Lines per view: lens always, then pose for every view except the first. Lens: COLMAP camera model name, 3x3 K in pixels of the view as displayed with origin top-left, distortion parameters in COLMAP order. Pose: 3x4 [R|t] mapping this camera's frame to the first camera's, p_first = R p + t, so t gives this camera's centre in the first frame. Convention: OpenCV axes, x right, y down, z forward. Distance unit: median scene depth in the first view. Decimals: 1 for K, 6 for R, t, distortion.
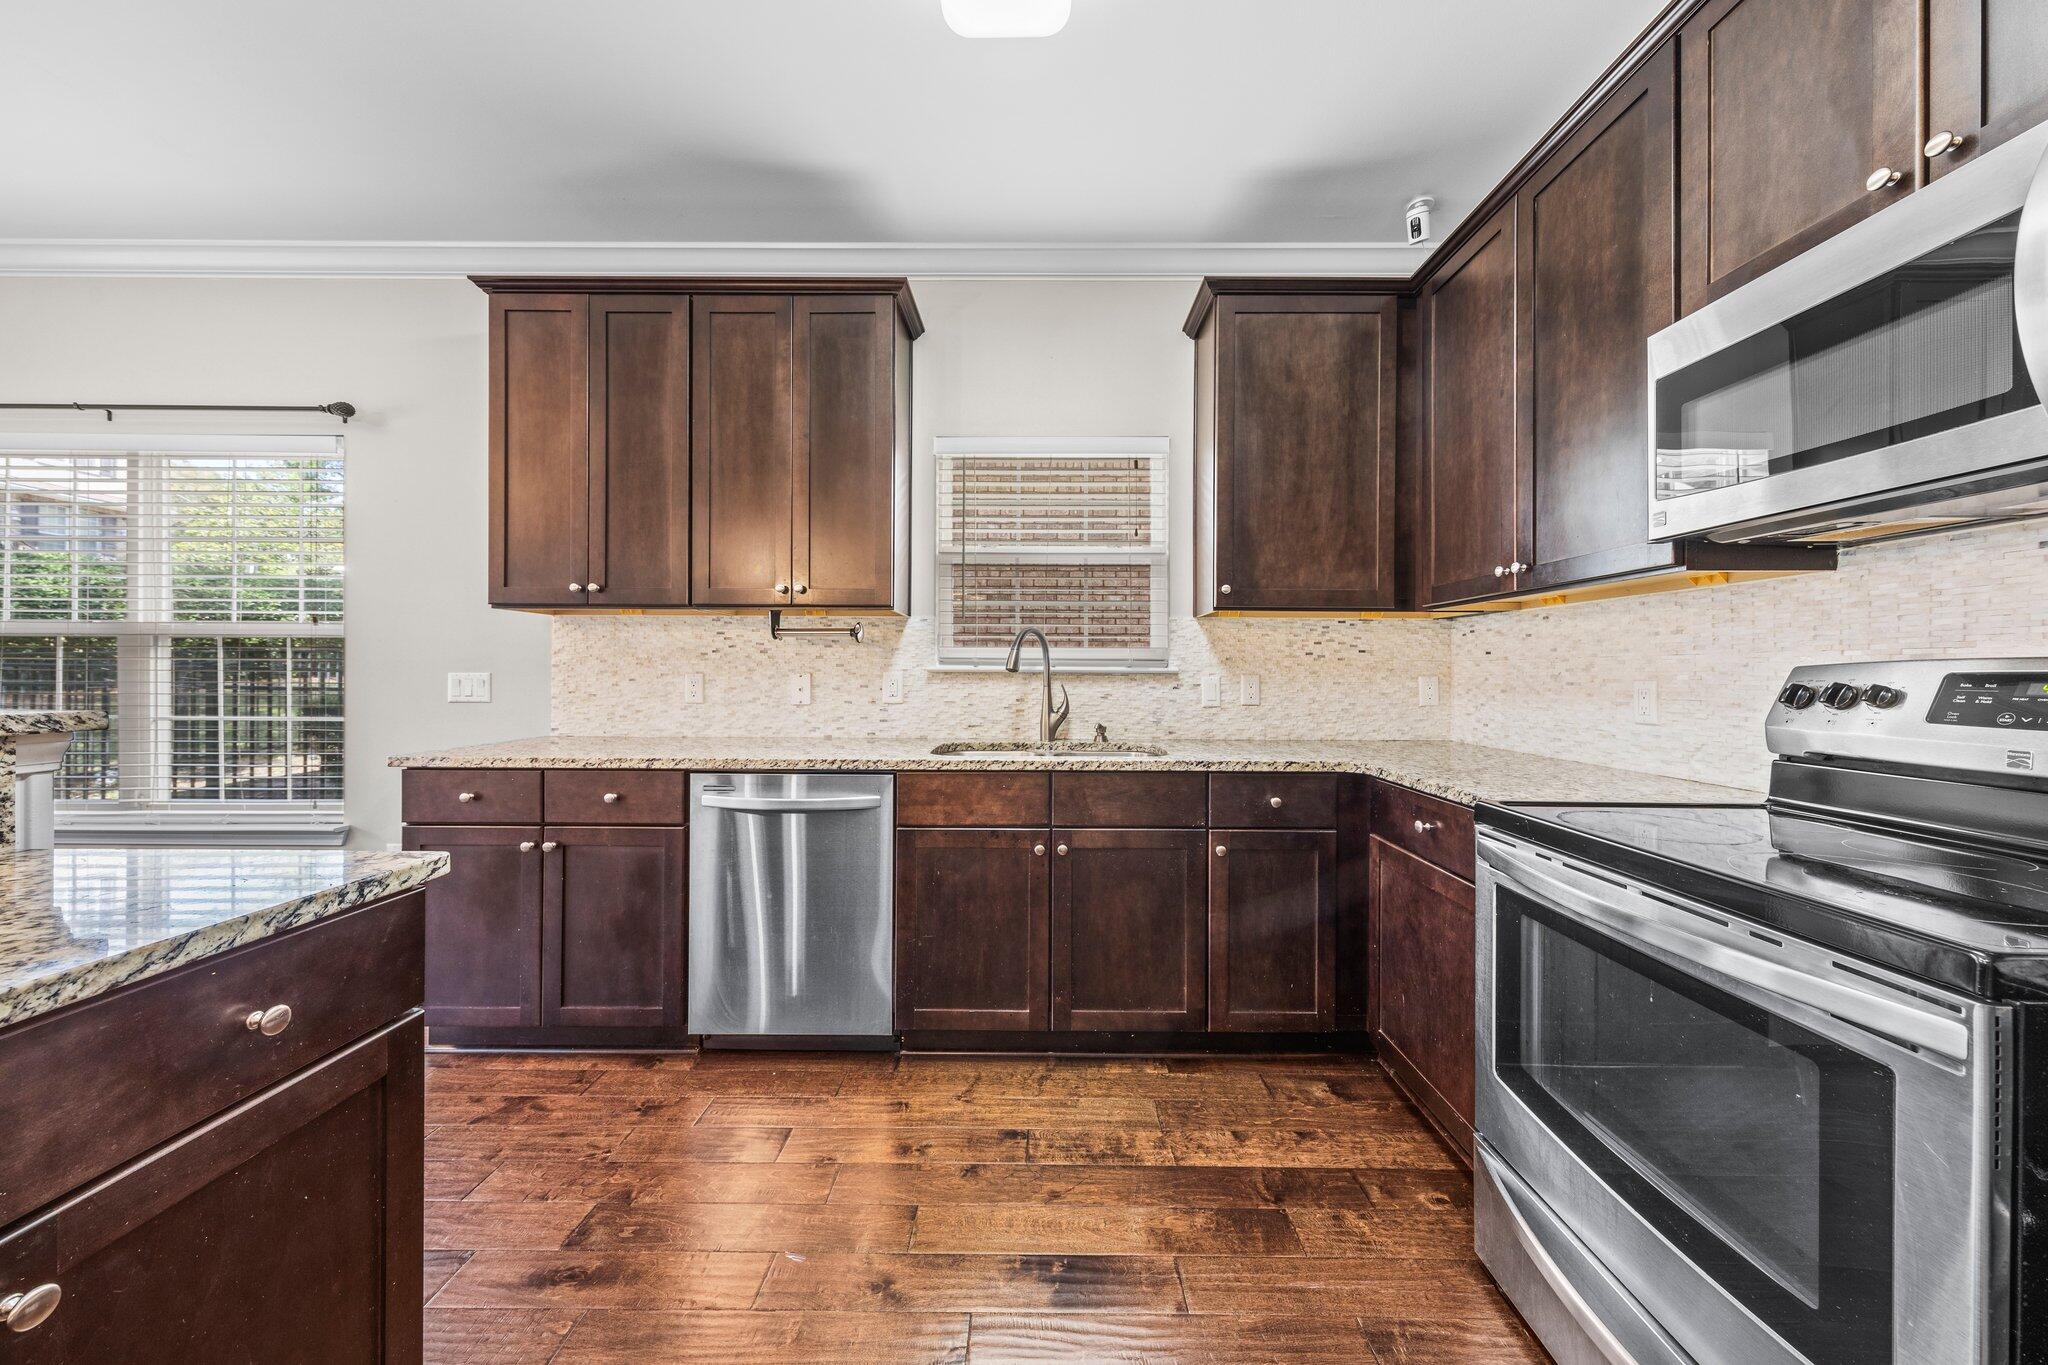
lens RADIAL K [[685.2, 0, 1018.5], [0, 685.2, 668.4], [0, 0, 1]] dist [0.011547, 0.000339]
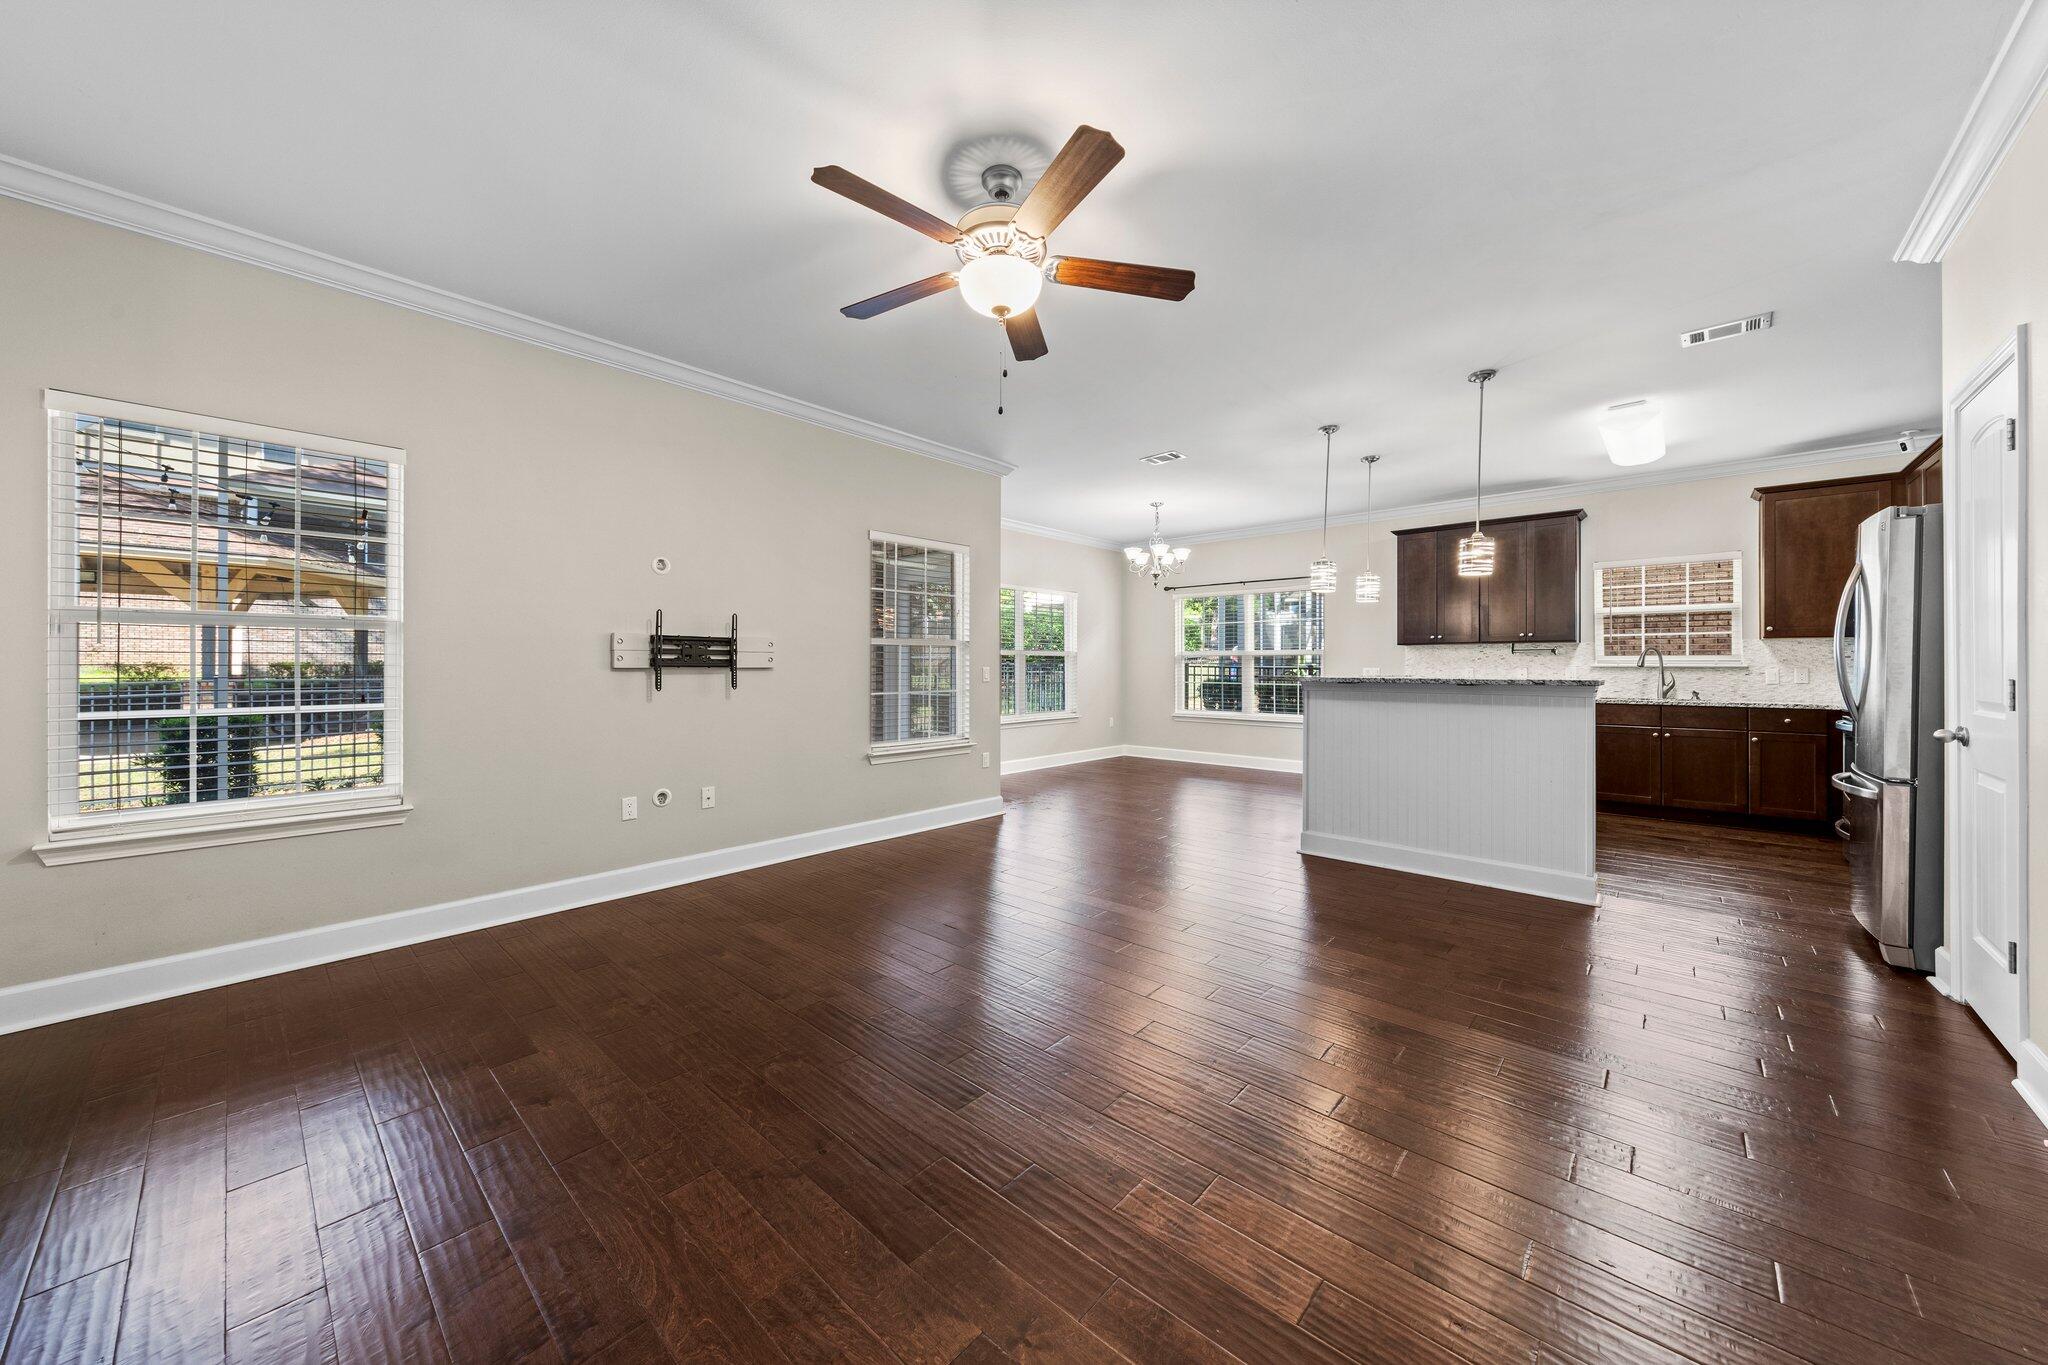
lens RADIAL K [[718.4, 0, 1017.5], [0, 718.4, 667.2], [0, 0, 1]] dist [-0.001518, -0.000161]
pose [[0.756160, -0.004297, -0.654372, -0.016630], [0.004055, 0.999990, -0.001880, 0.002273], [0.654374, -0.001232, 0.756170, -2.438320]]
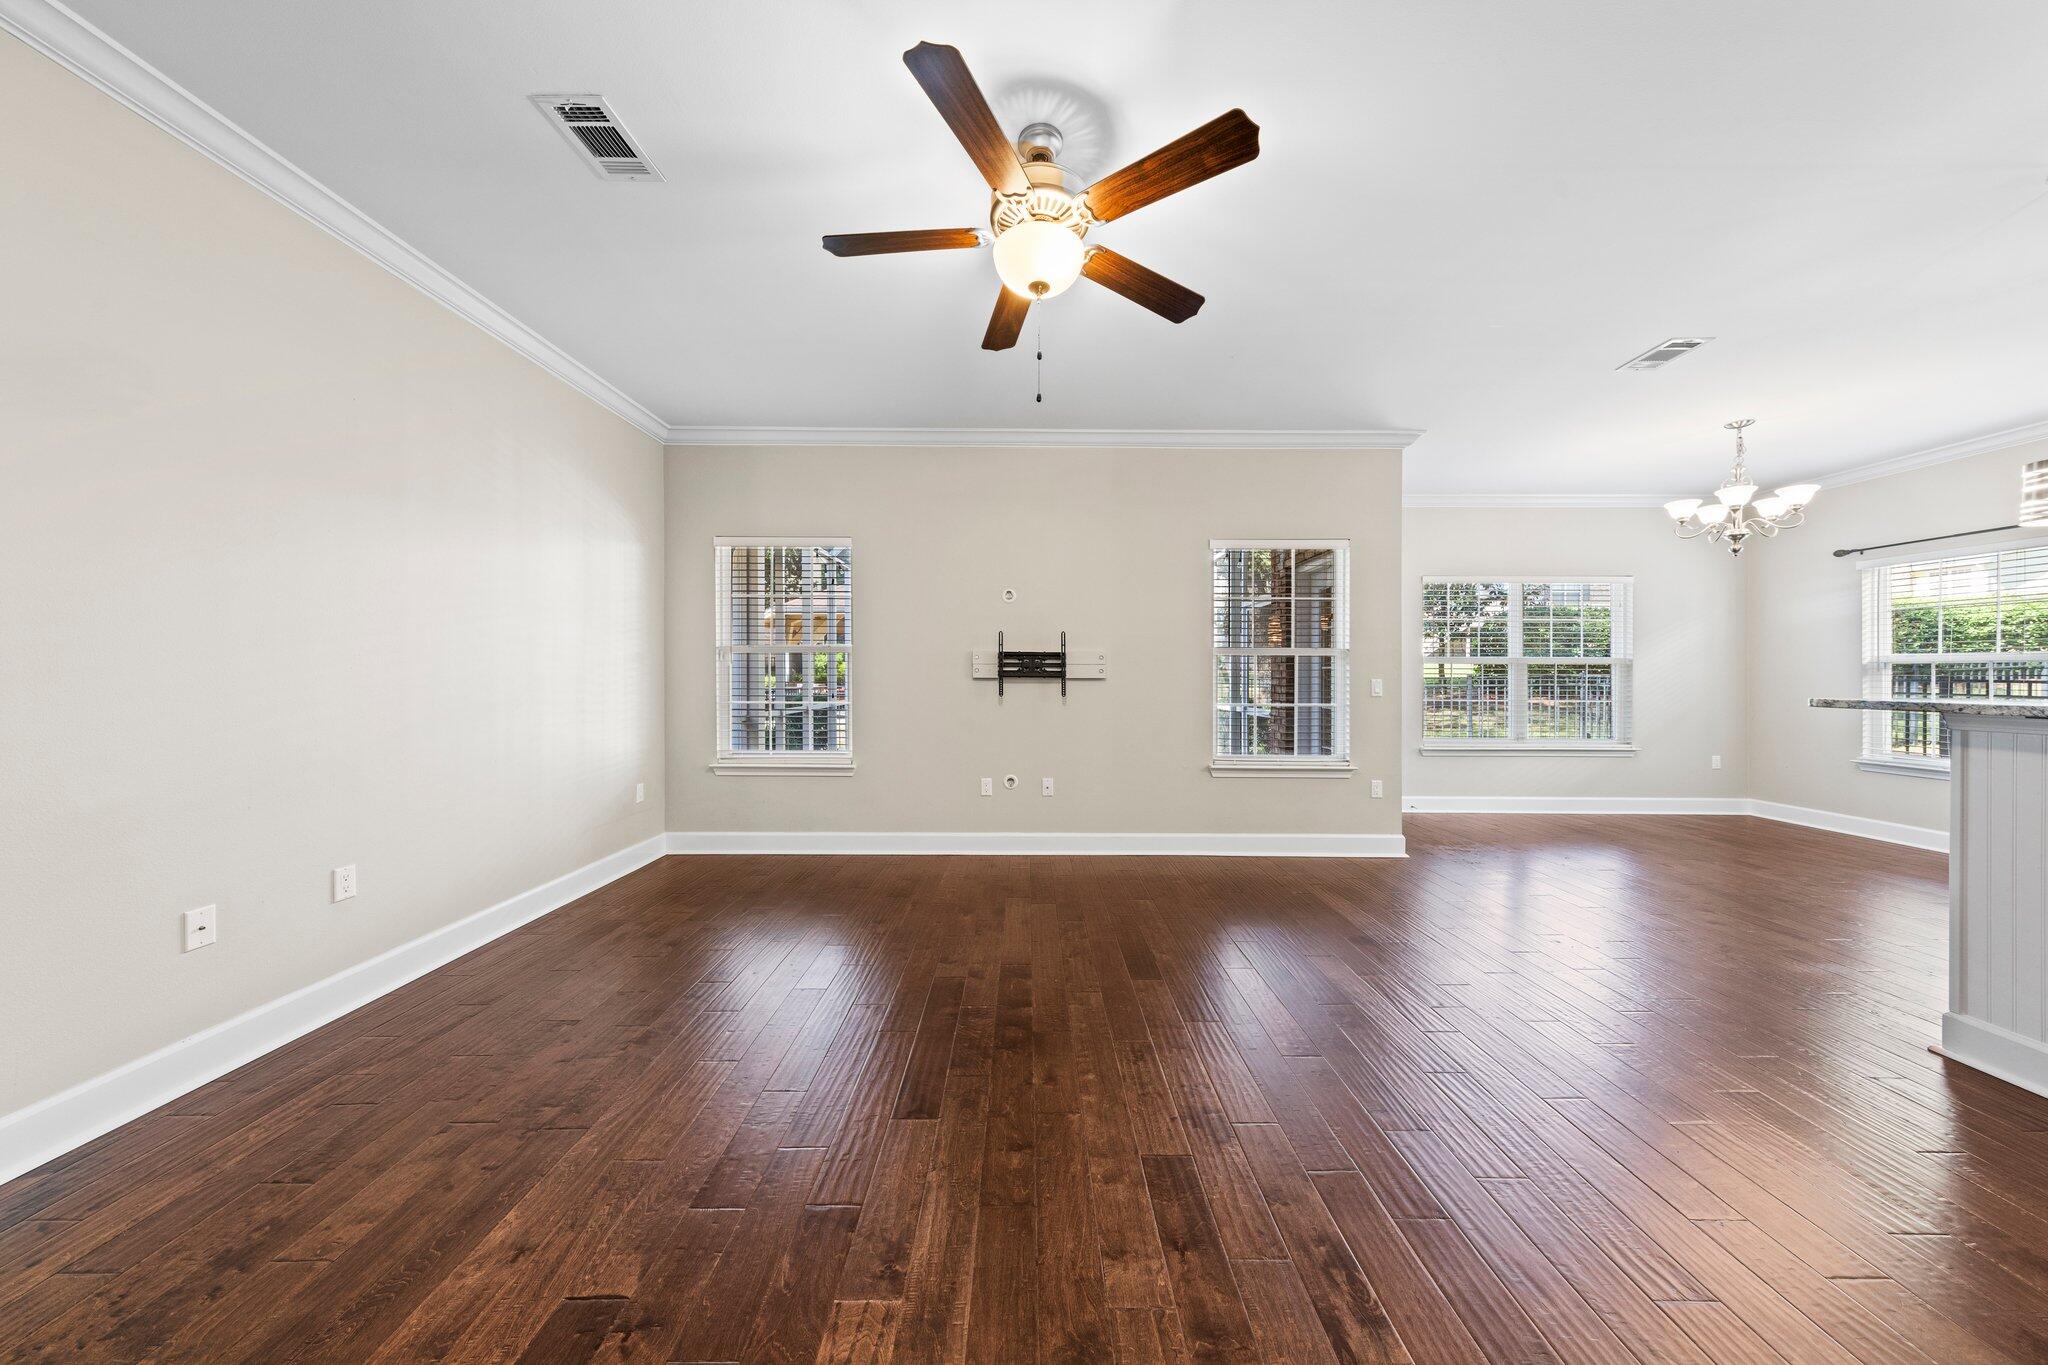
lens RADIAL K [[646.9, 0, 1028.2], [0, 646.9, 682.4], [0, 0, 1]] dist [0.000575, -0.000073]
pose [[0.023220, 0.004264, -0.999721, 0.151021], [-0.002797, 0.999987, 0.004201, 0.001776], [0.999726, 0.002698, 0.023232, -1.663000]]
